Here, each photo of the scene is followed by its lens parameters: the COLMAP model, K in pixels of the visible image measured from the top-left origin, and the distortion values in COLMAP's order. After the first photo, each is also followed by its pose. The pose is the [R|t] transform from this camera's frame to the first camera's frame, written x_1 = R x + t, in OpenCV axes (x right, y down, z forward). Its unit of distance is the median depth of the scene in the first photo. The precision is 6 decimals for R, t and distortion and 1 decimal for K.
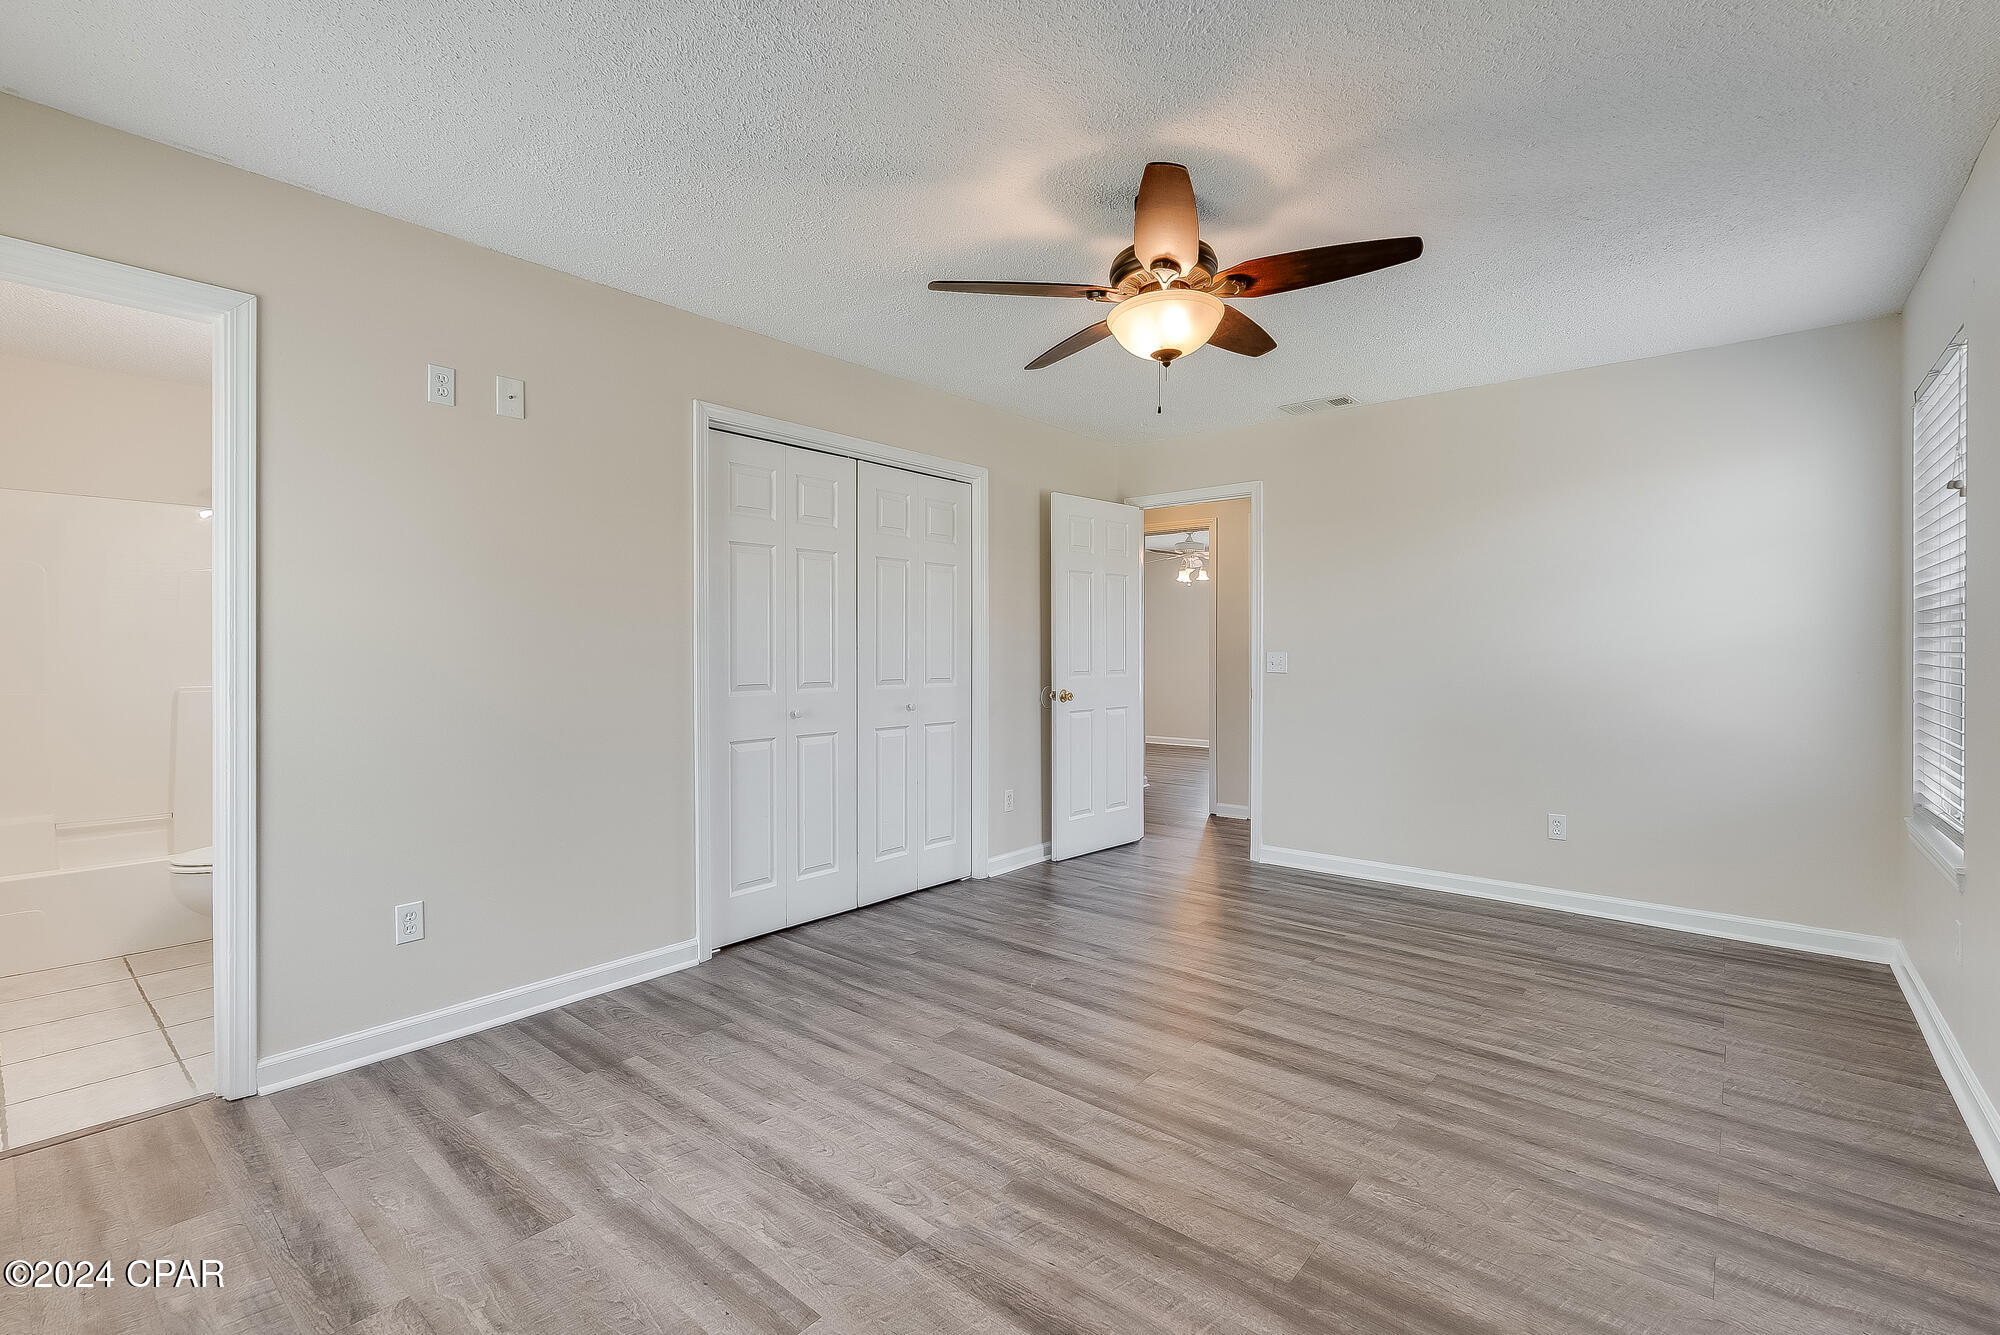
lens RADIAL K [[884.3, 0, 1002.3], [0, 884.3, 665.1], [0, 0, 1]] dist [-0.011305, -0.000525]
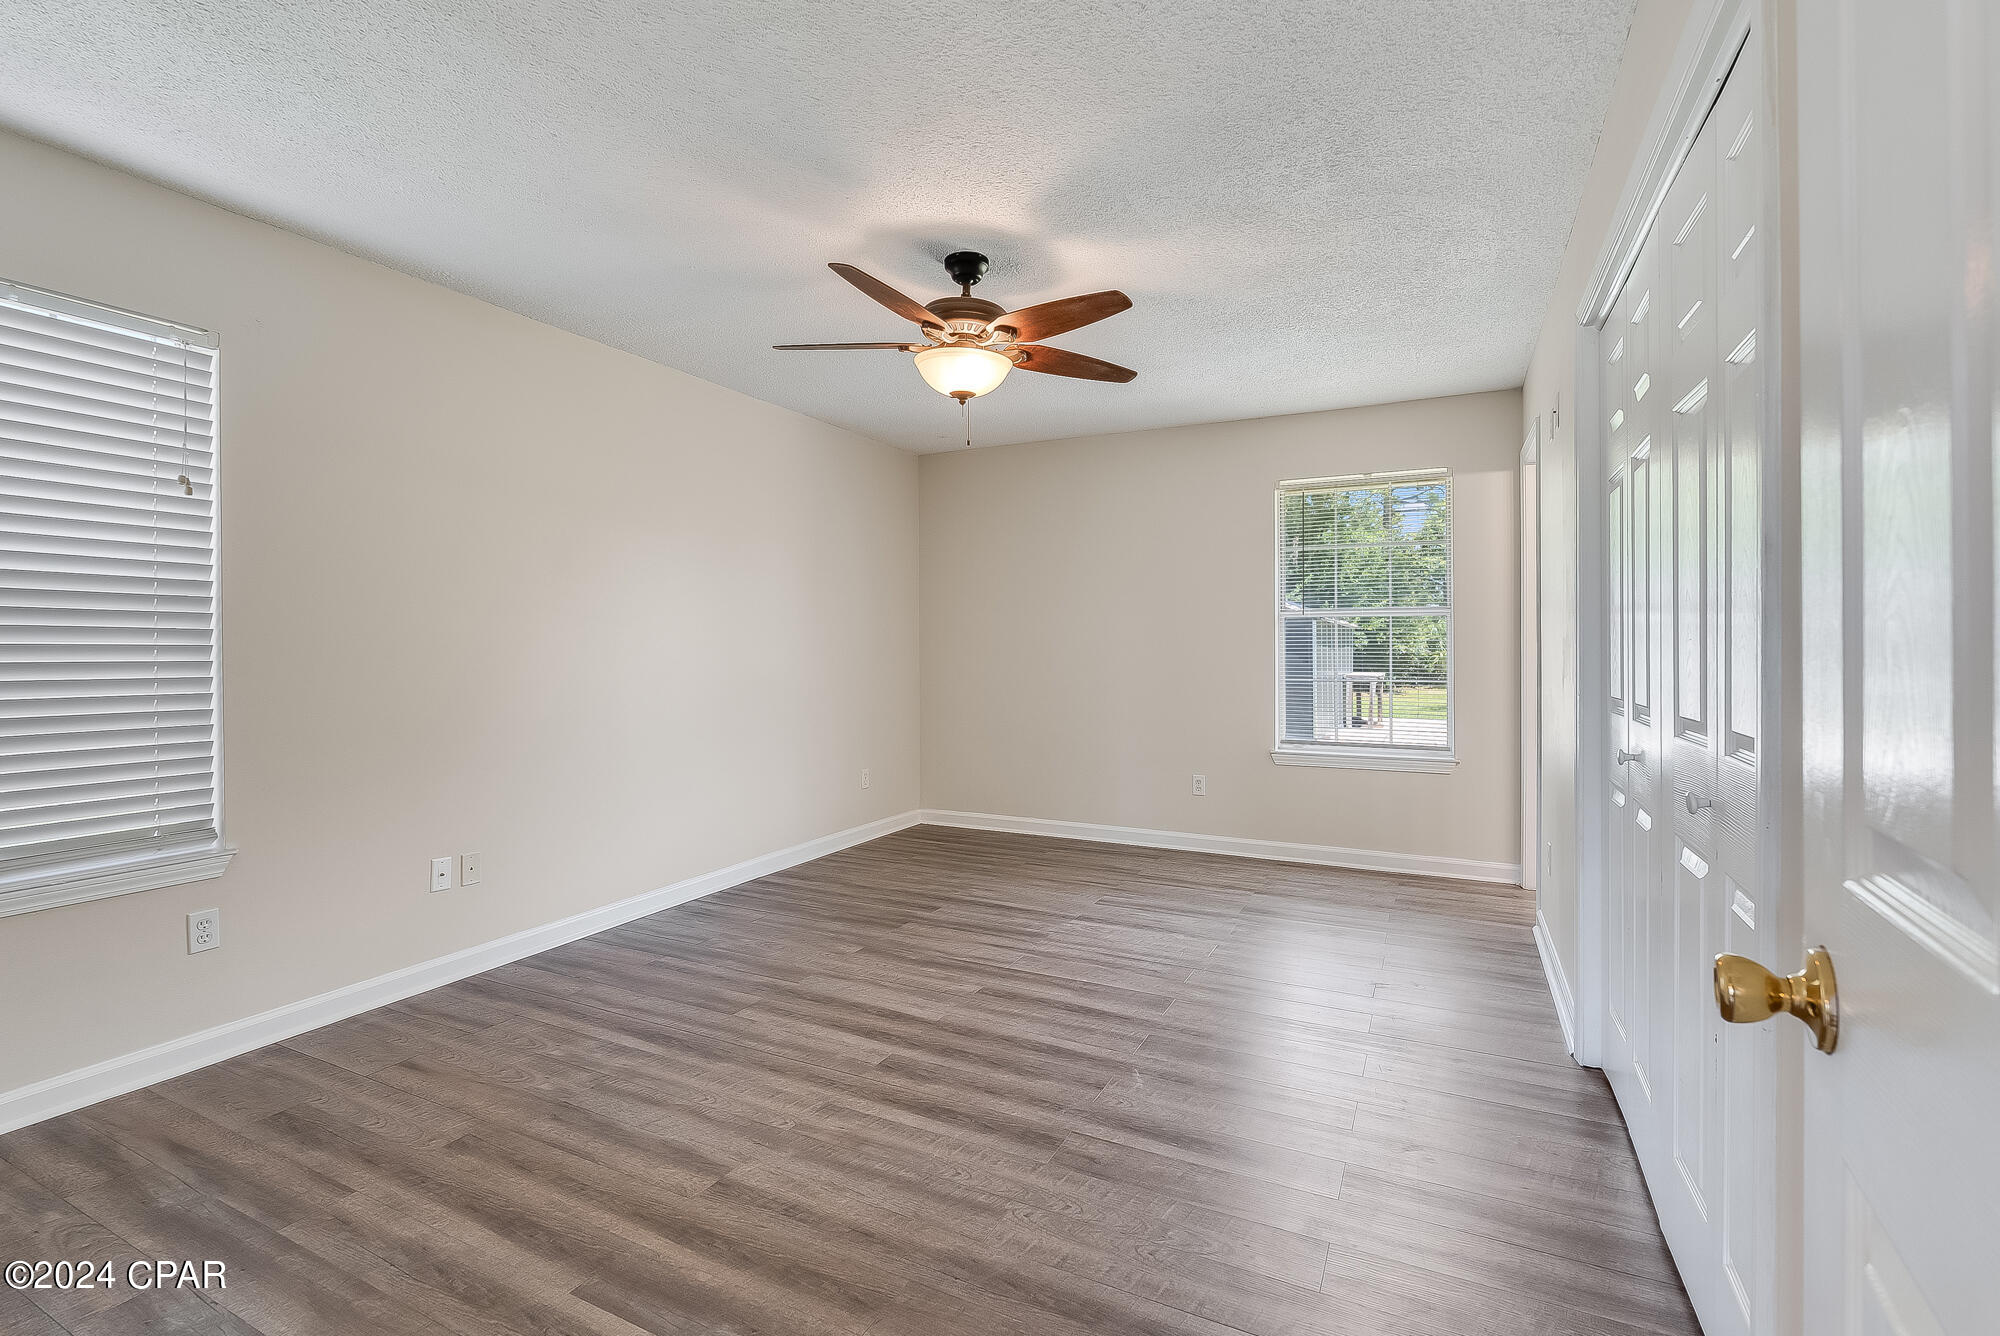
lens RADIAL K [[884.3, 0, 1002.3], [0, 884.3, 665.6], [0, 0, 1]] dist [-0.011305, -0.000525]
pose [[-0.971776, 0.007015, -0.235802, 0.414065], [-0.000965, 0.999431, 0.033708, -0.028213], [0.235904, 0.032984, -0.971216, 2.149484]]
